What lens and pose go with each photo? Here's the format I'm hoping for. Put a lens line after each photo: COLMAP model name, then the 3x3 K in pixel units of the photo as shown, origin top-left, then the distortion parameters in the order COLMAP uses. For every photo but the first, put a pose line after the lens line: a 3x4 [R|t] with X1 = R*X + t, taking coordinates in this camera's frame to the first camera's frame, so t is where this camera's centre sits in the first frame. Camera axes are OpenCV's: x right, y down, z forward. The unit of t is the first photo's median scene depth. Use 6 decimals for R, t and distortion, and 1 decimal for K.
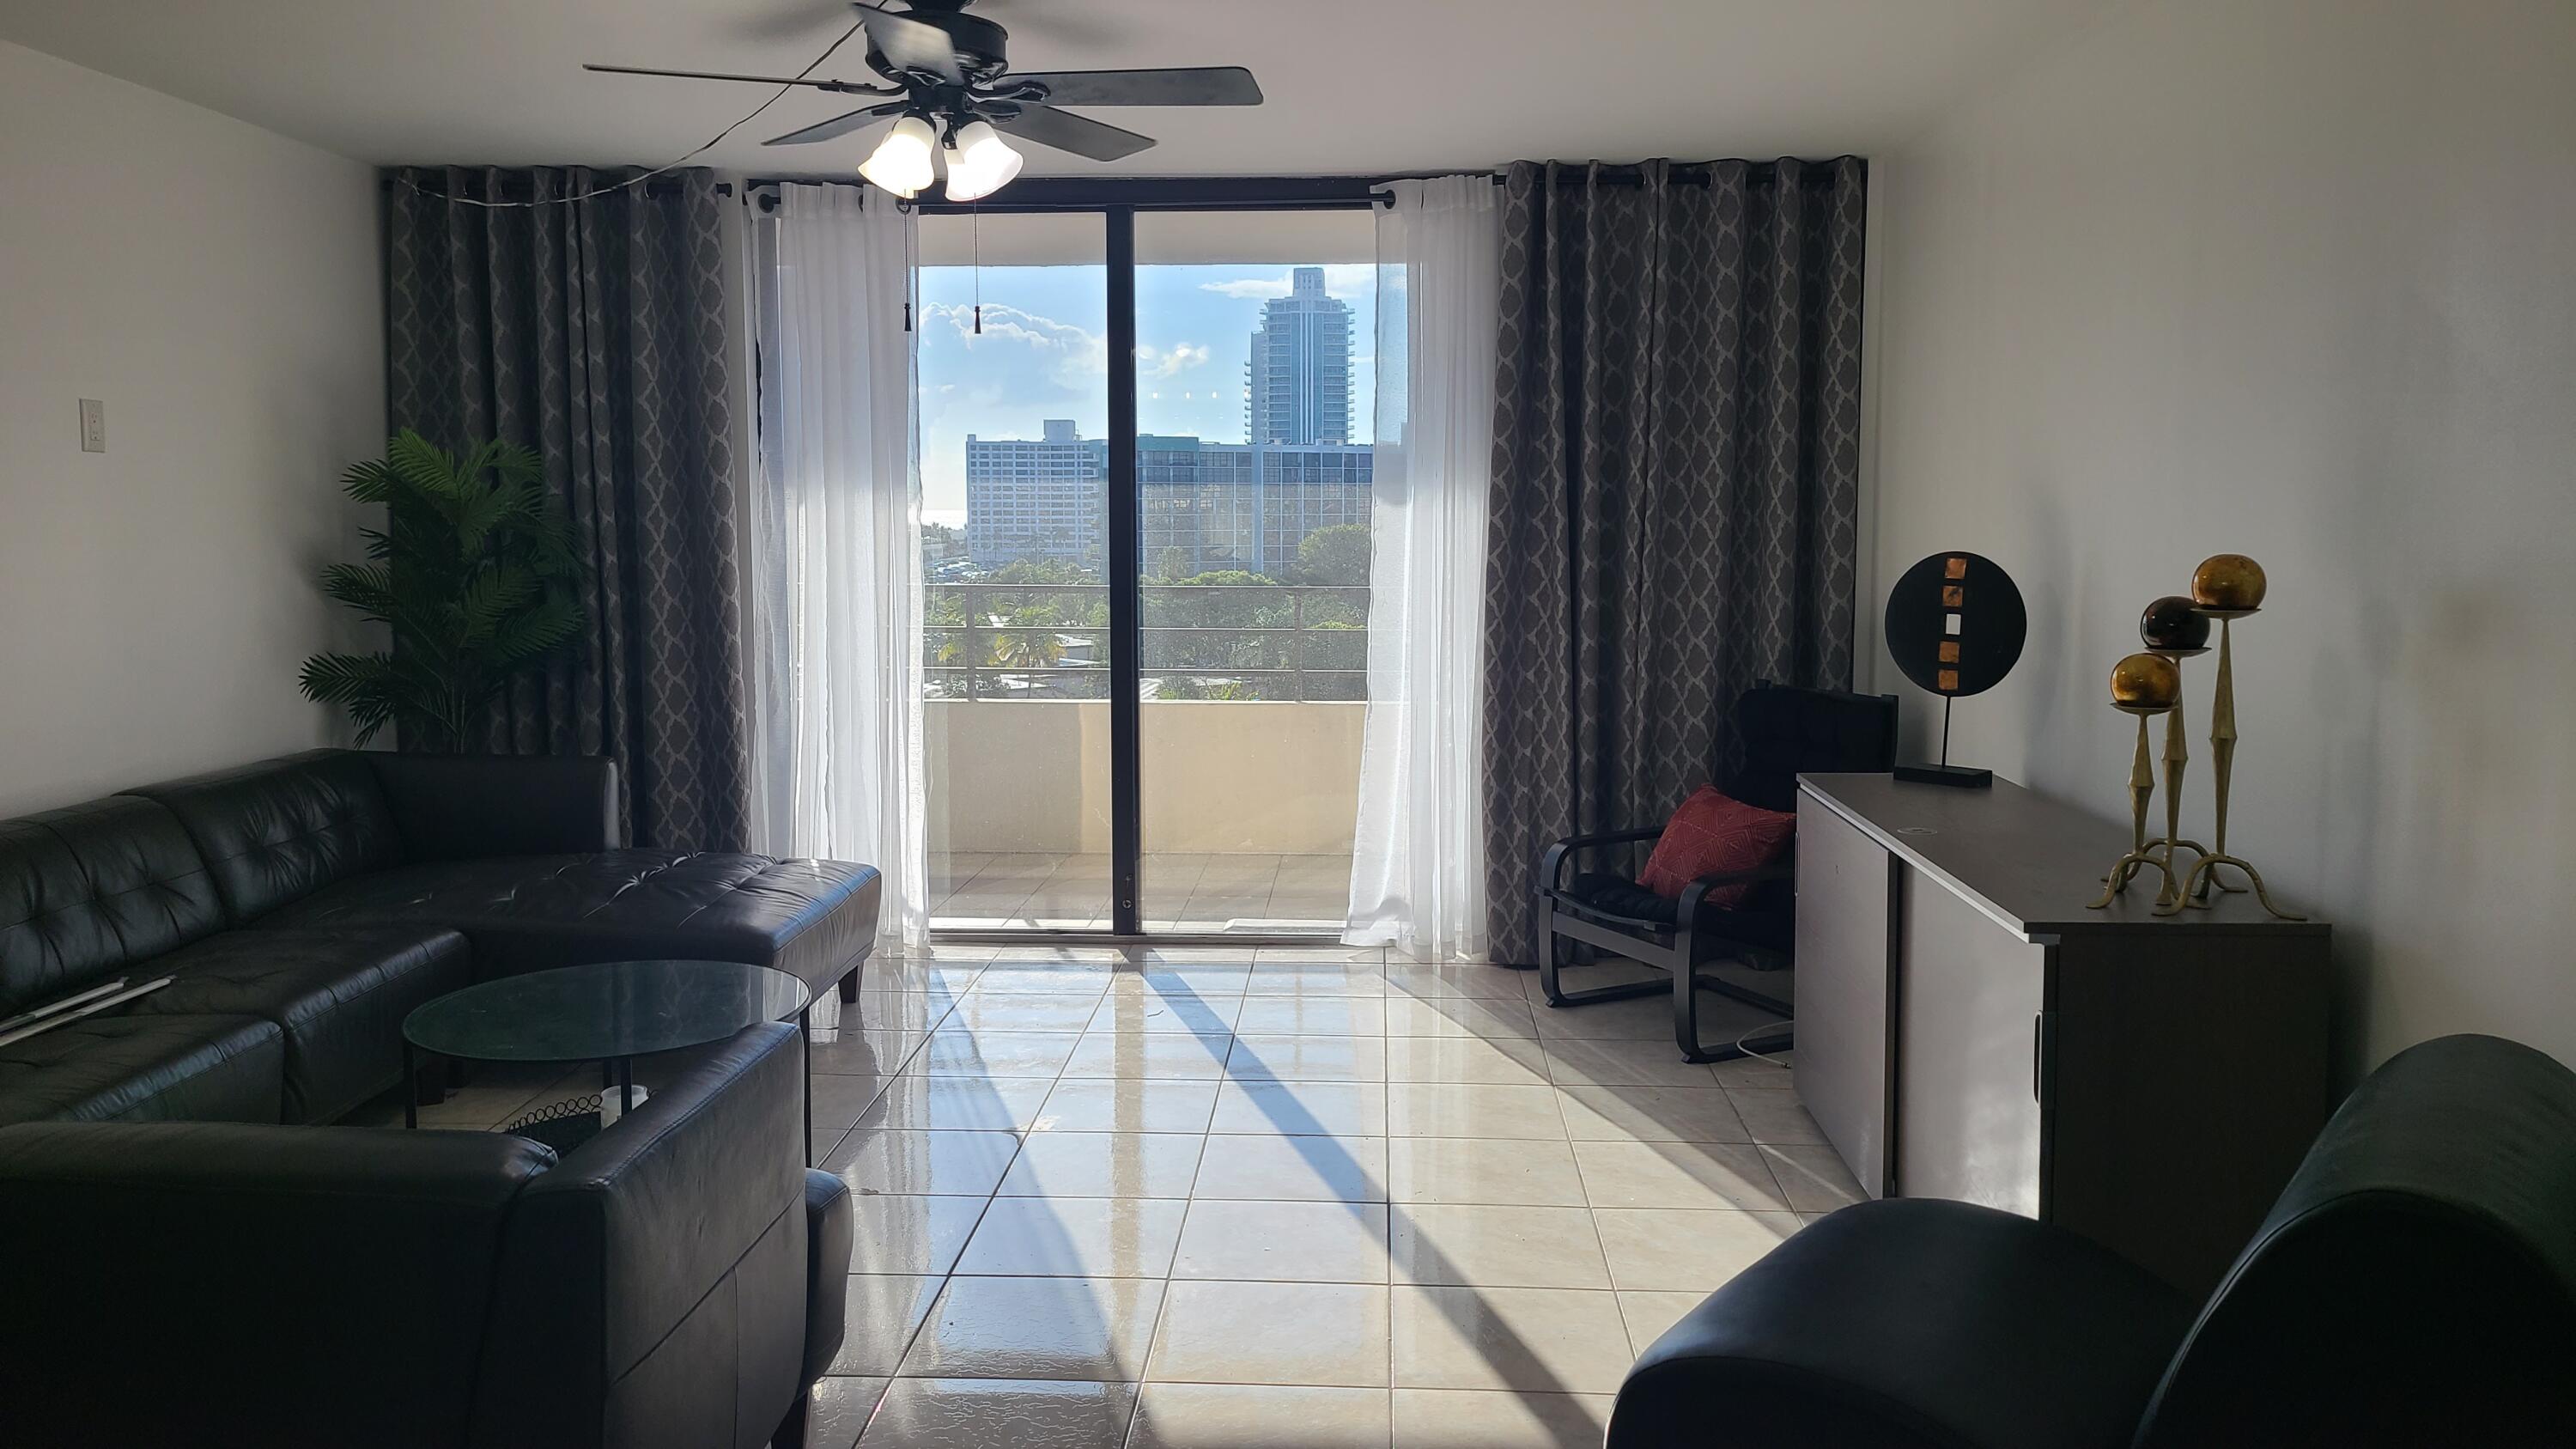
lens RADIAL K [[1943.4, 0, 1311.7], [0, 1943.4, 682.7], [0, 0, 1]] dist [0.045221, -0.009246]
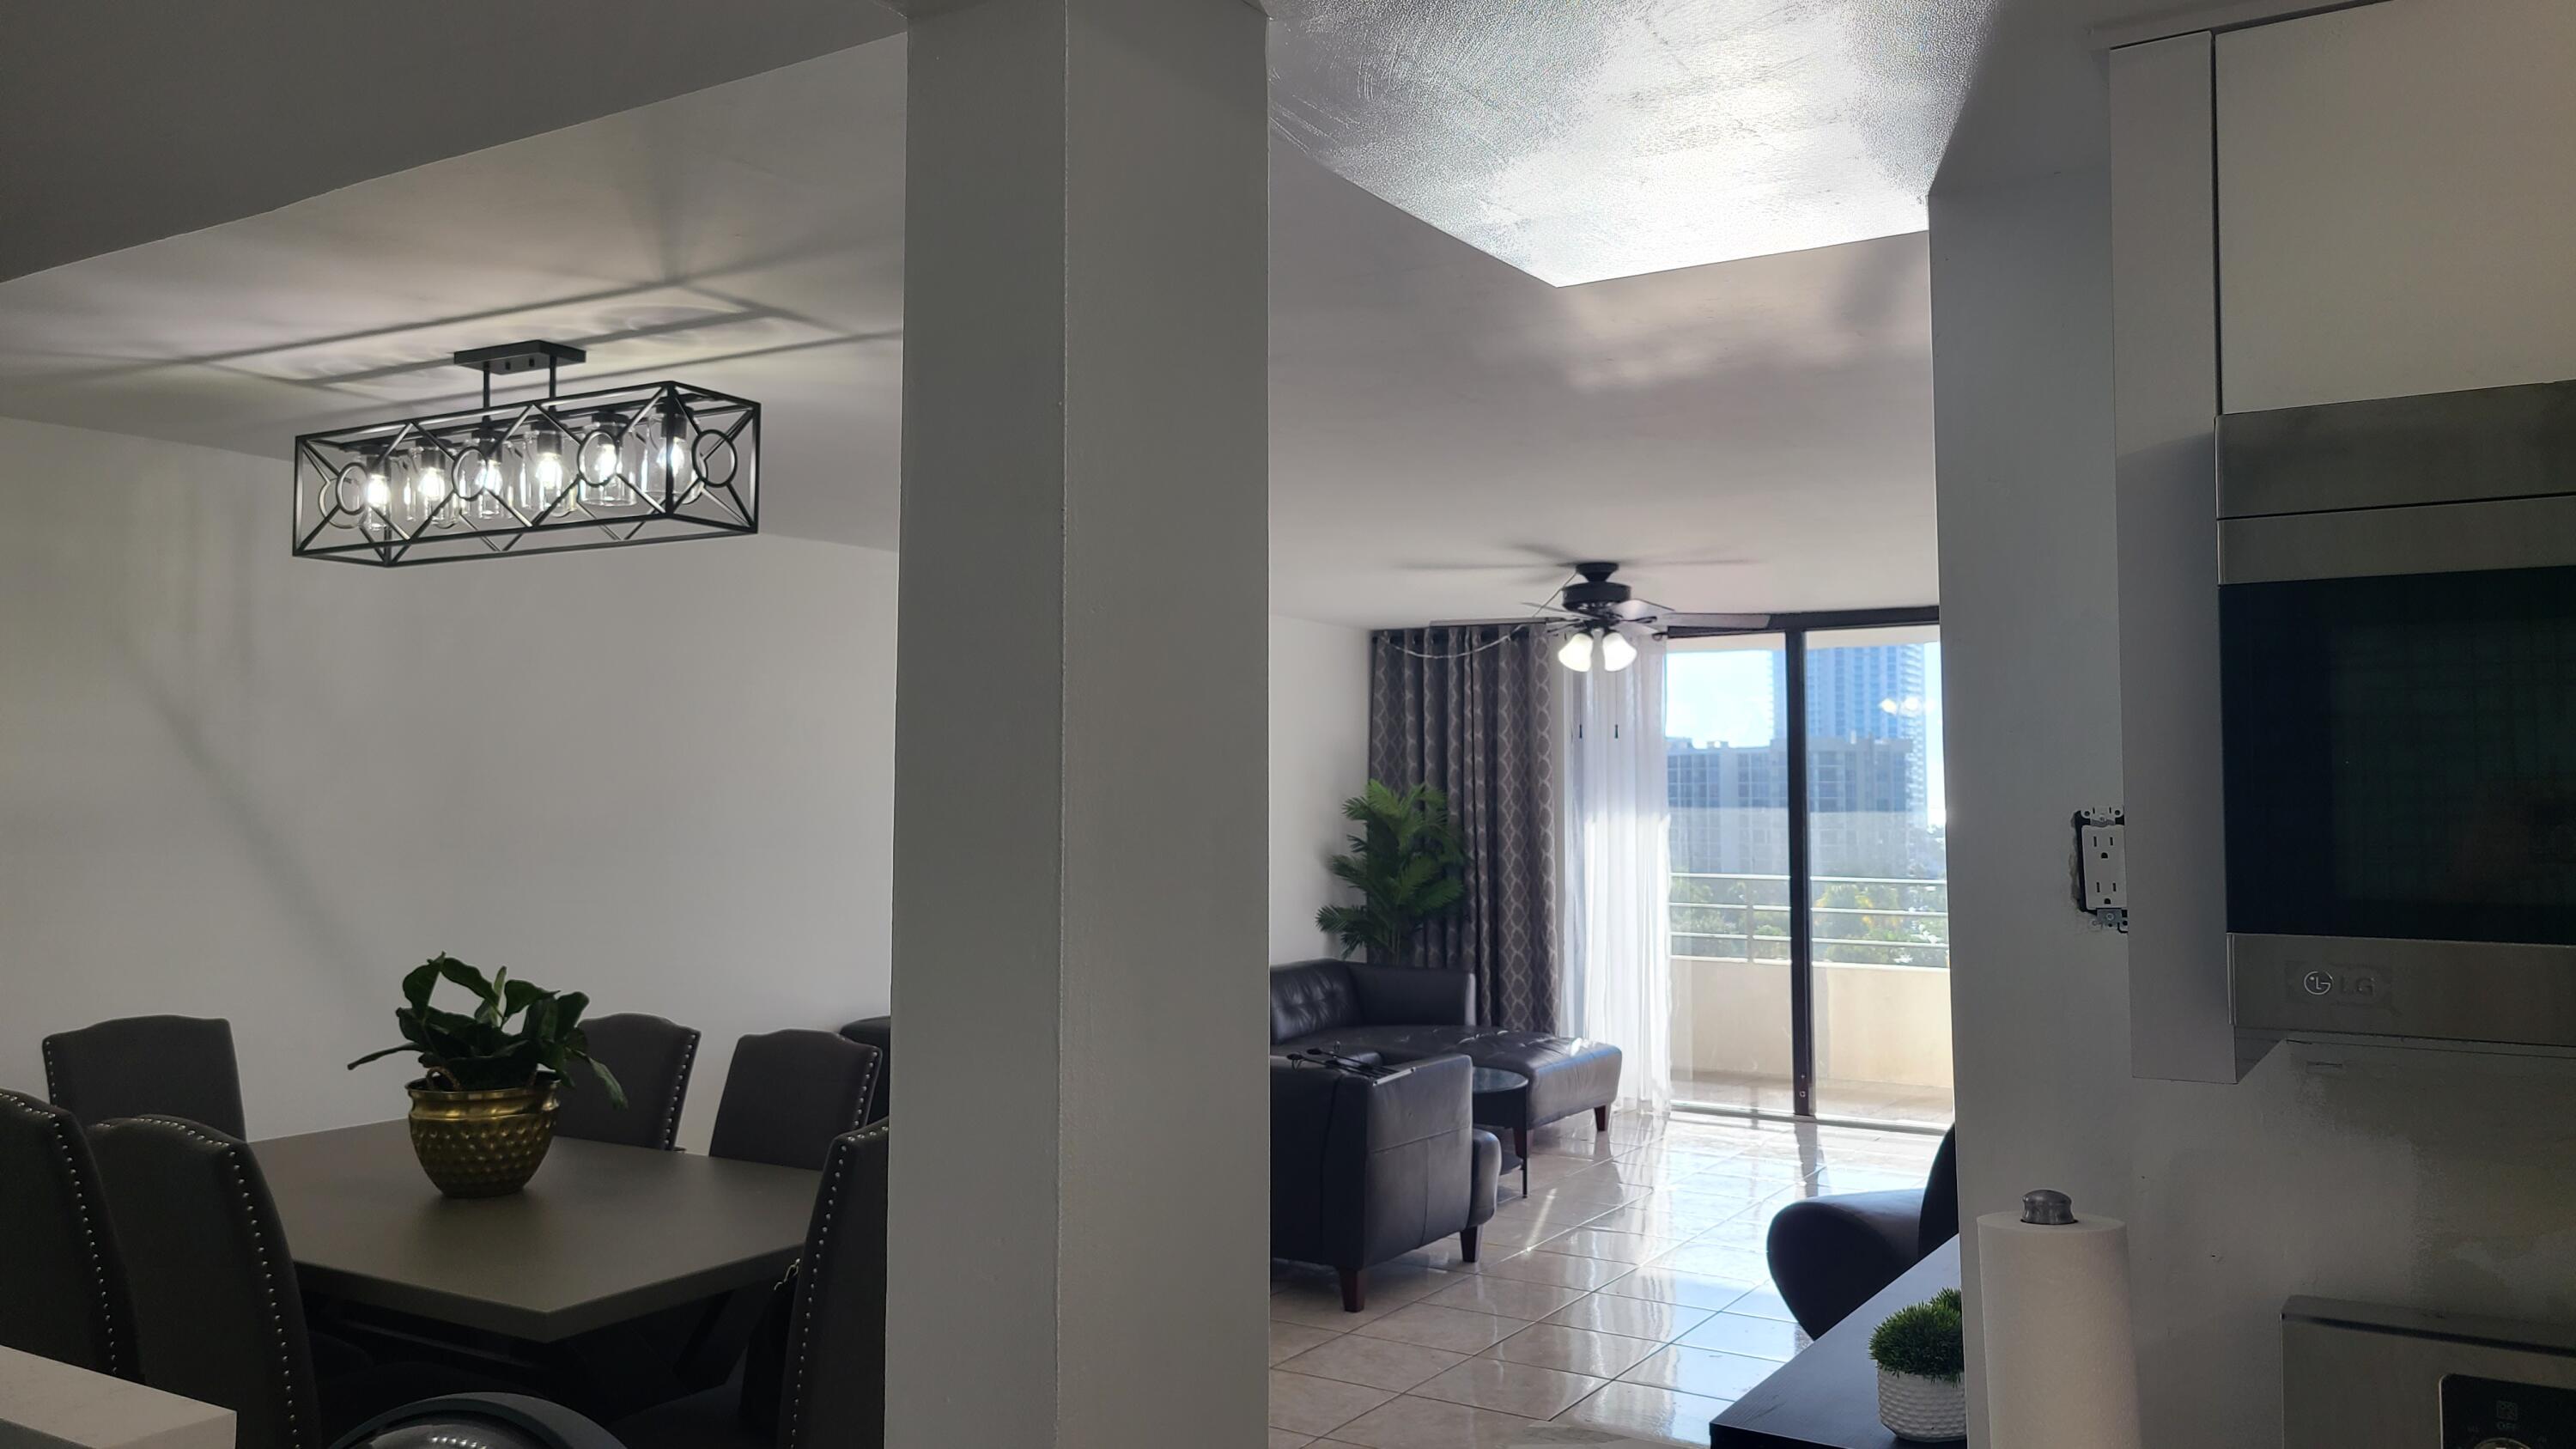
lens RADIAL K [[1943.4, 0, 1287.4], [0, 1943.4, 721.2], [0, 0, 1]] dist [0.045221, -0.009246]
pose [[0.867790, -0.019787, -0.496537, 0.323134], [-0.047685, 0.991280, -0.122841, 0.036087], [0.494637, 0.130277, 0.859280, -0.522163]]
